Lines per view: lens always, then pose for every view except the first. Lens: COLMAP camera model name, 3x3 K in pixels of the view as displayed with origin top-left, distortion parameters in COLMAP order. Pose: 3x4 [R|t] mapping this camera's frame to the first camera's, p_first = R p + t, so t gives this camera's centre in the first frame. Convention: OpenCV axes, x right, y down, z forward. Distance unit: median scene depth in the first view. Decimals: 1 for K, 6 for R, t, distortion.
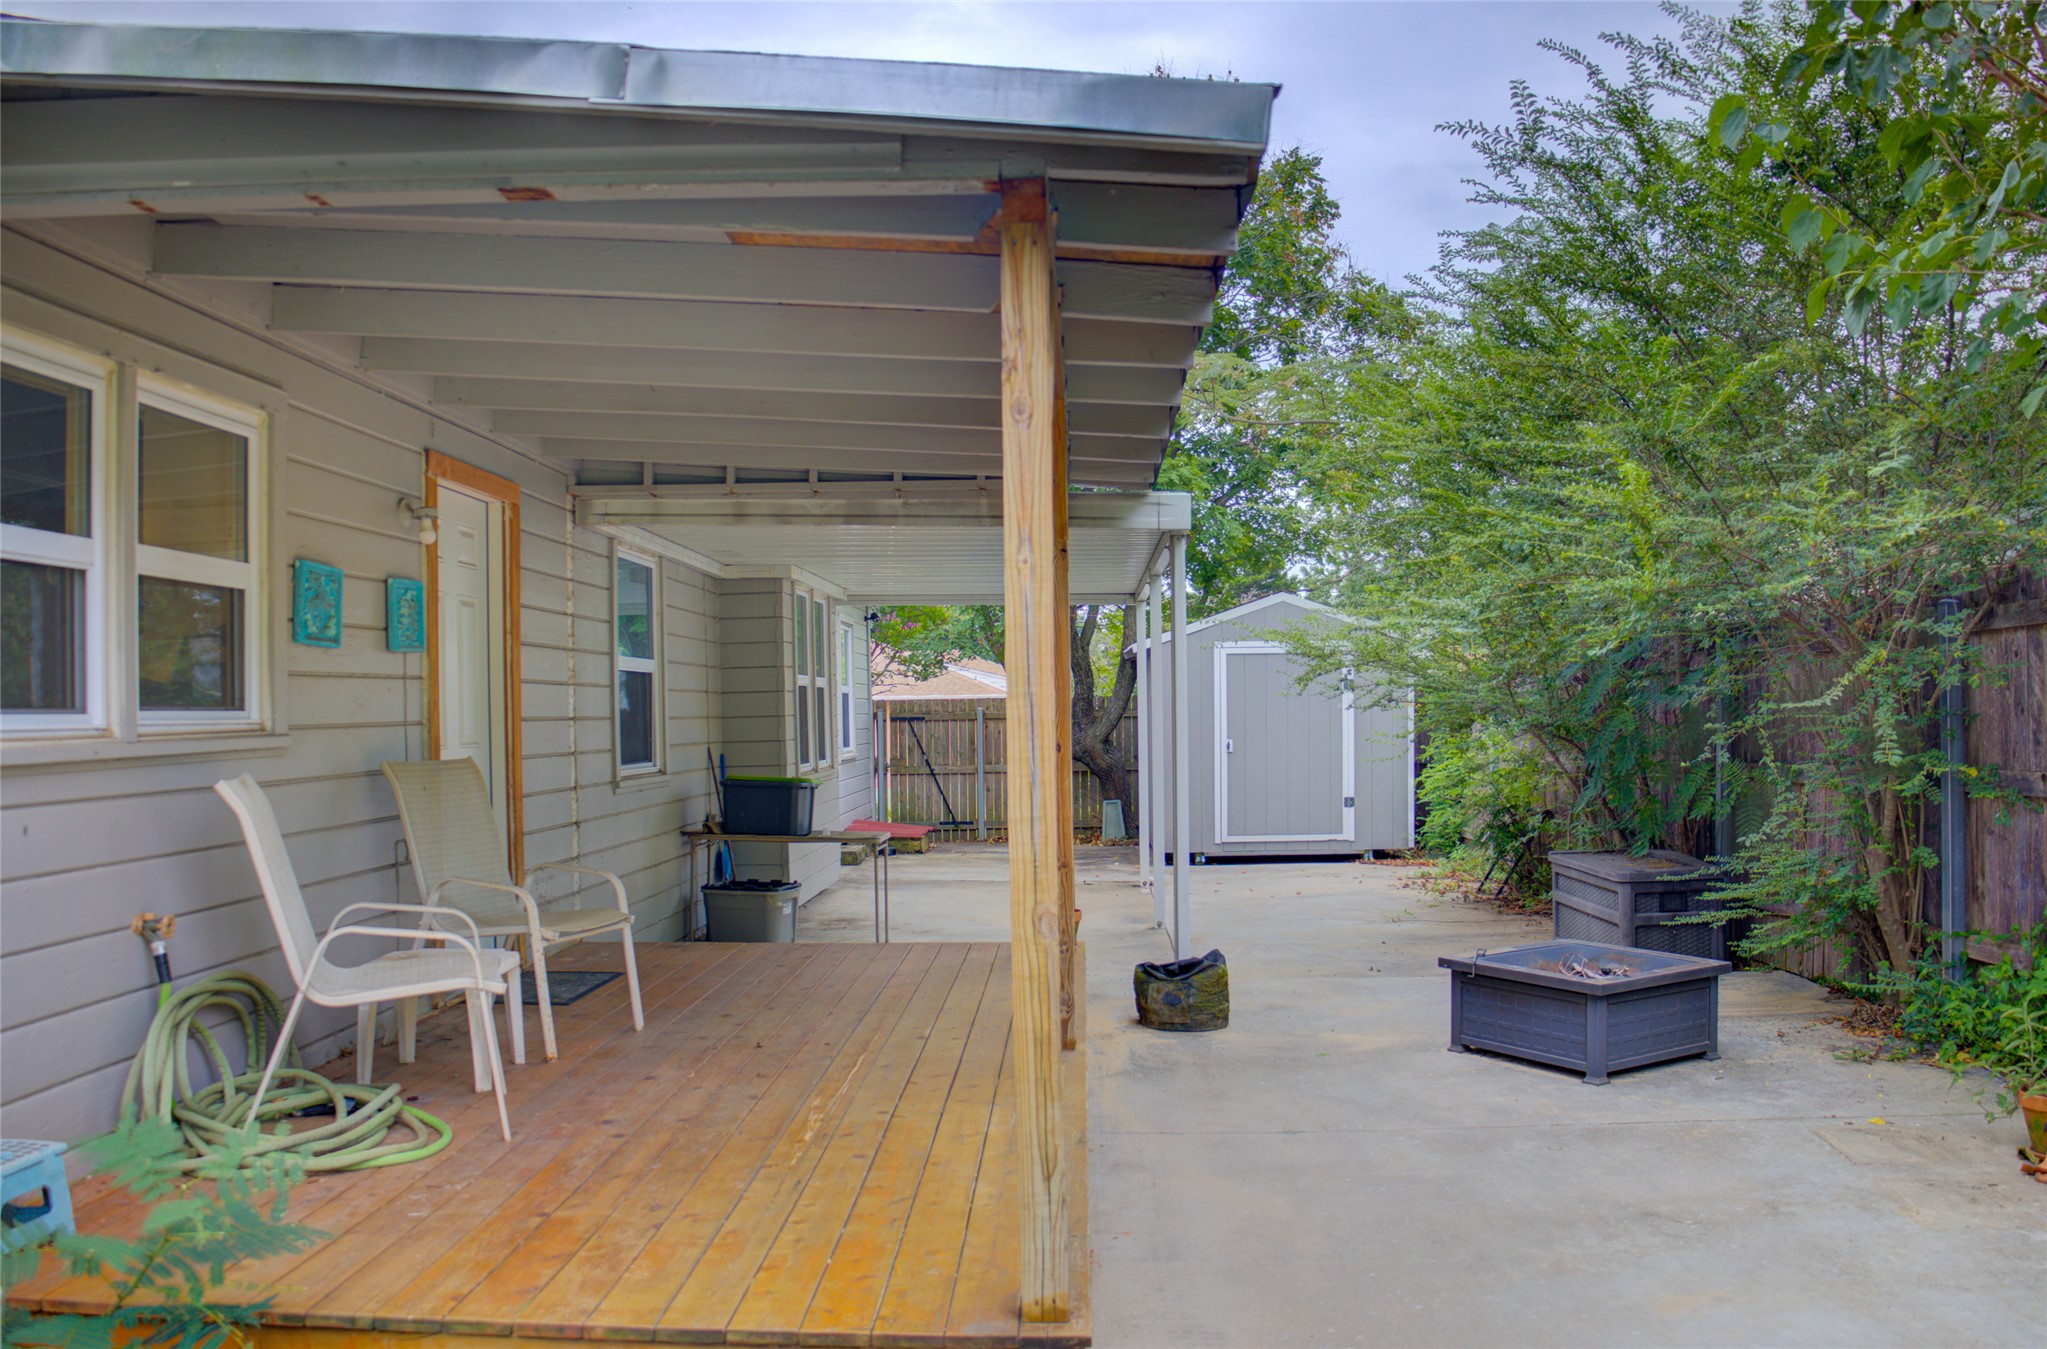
lens RADIAL K [[1619.4, 0, 1030.0], [0, 1619.4, 680.9], [0, 0, 1]] dist [-0.087679, 0.015739]
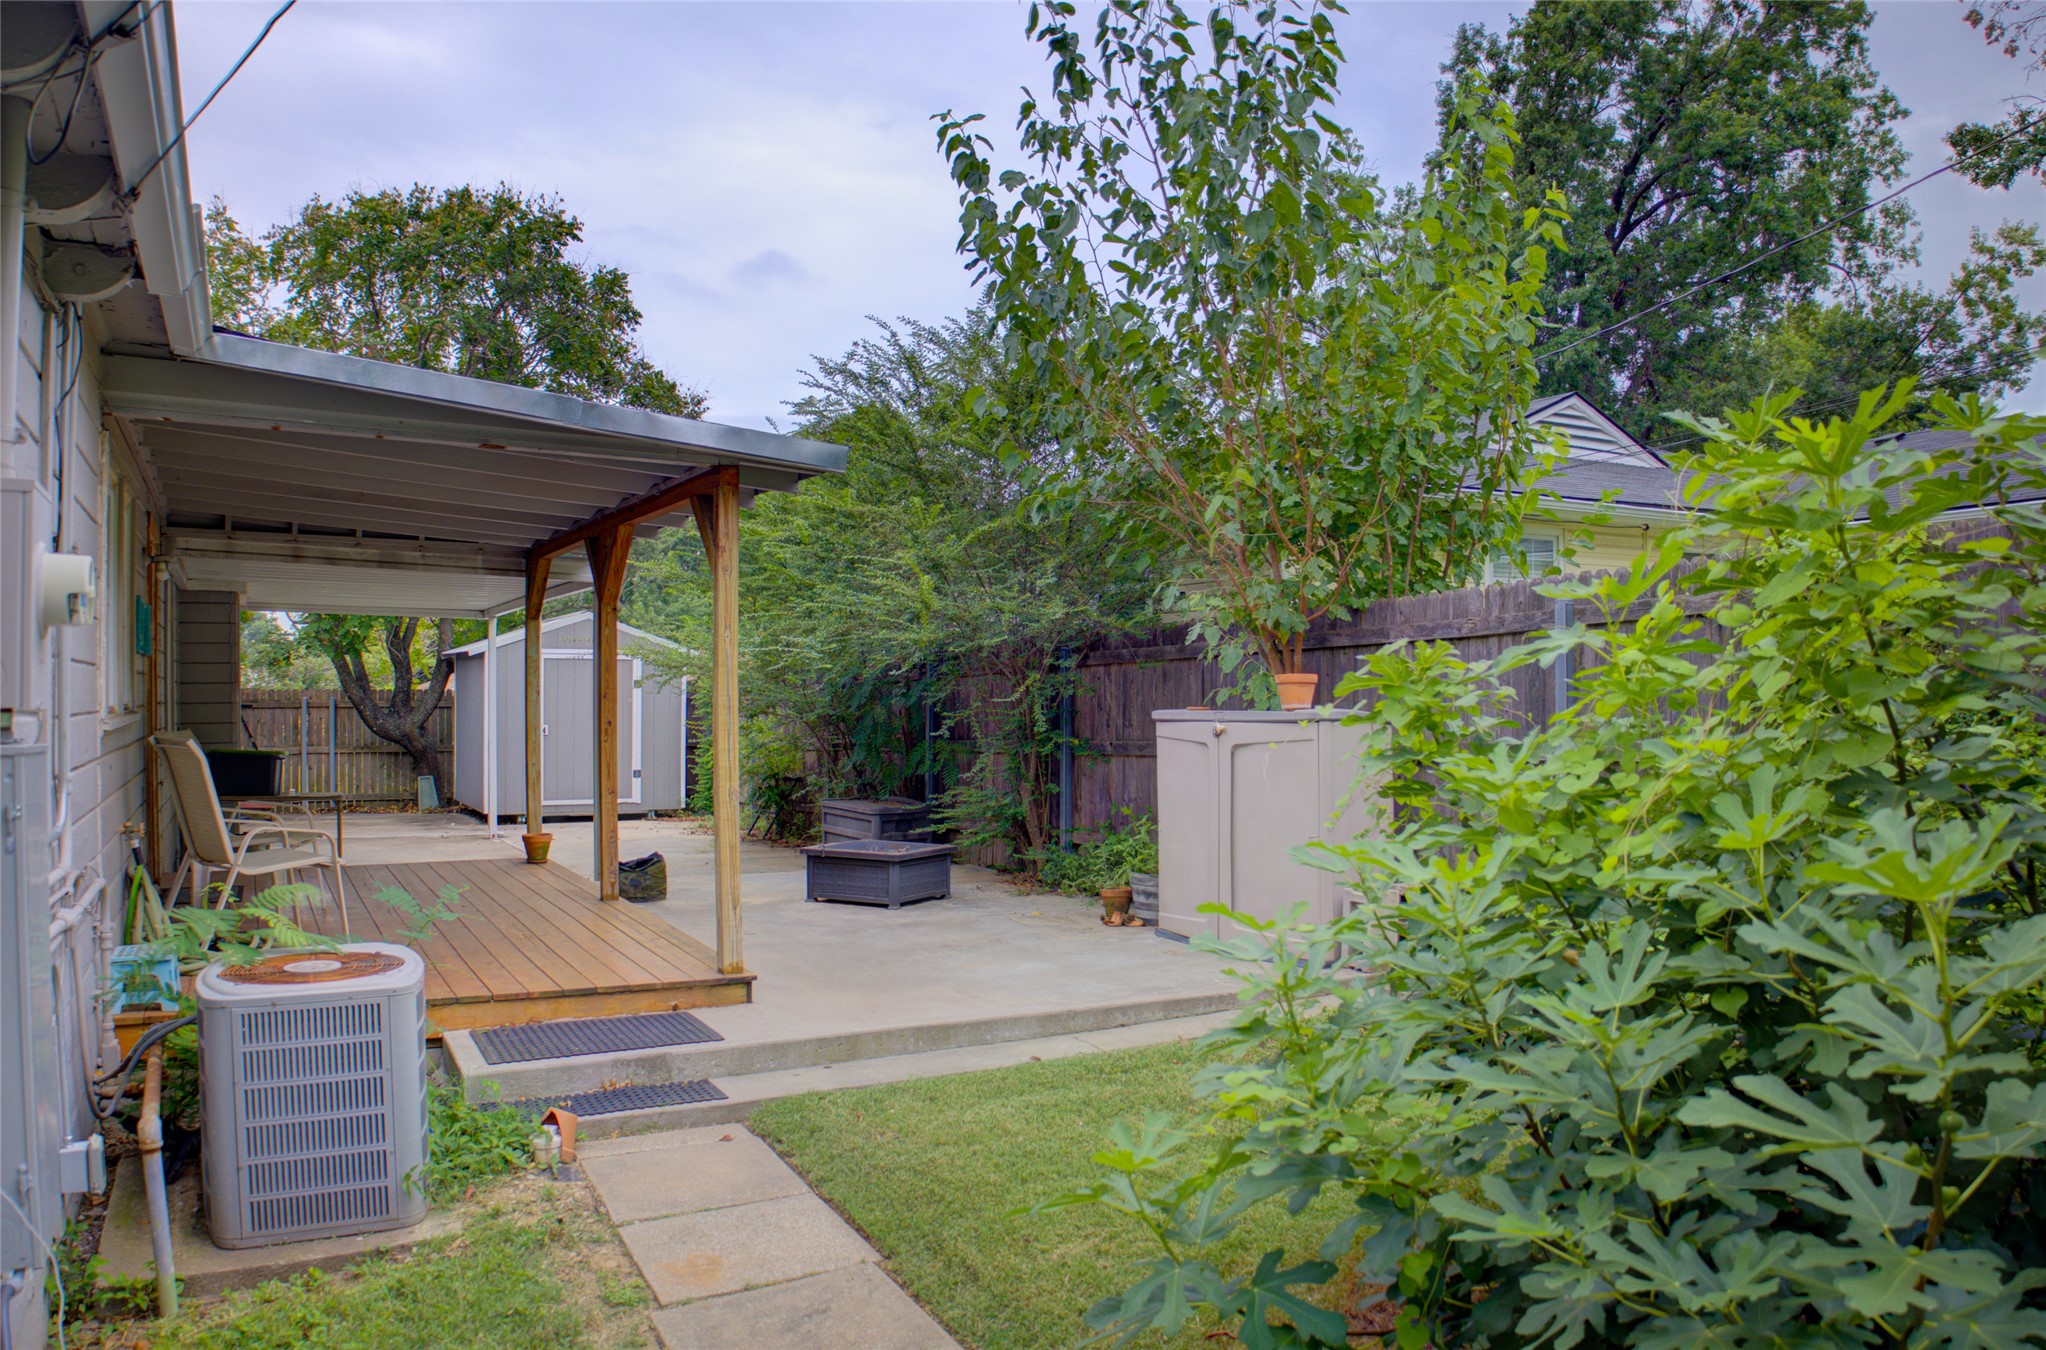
lens RADIAL K [[1402.6, 0, 1025.7], [0, 1402.6, 676.7], [0, 0, 1]] dist [-0.141819, 0.057454]
pose [[0.867872, 0.020033, 0.496383, -0.262302], [-0.019135, 0.999793, -0.006893, -0.005228], [-0.496419, -0.003516, 0.868076, -0.386495]]
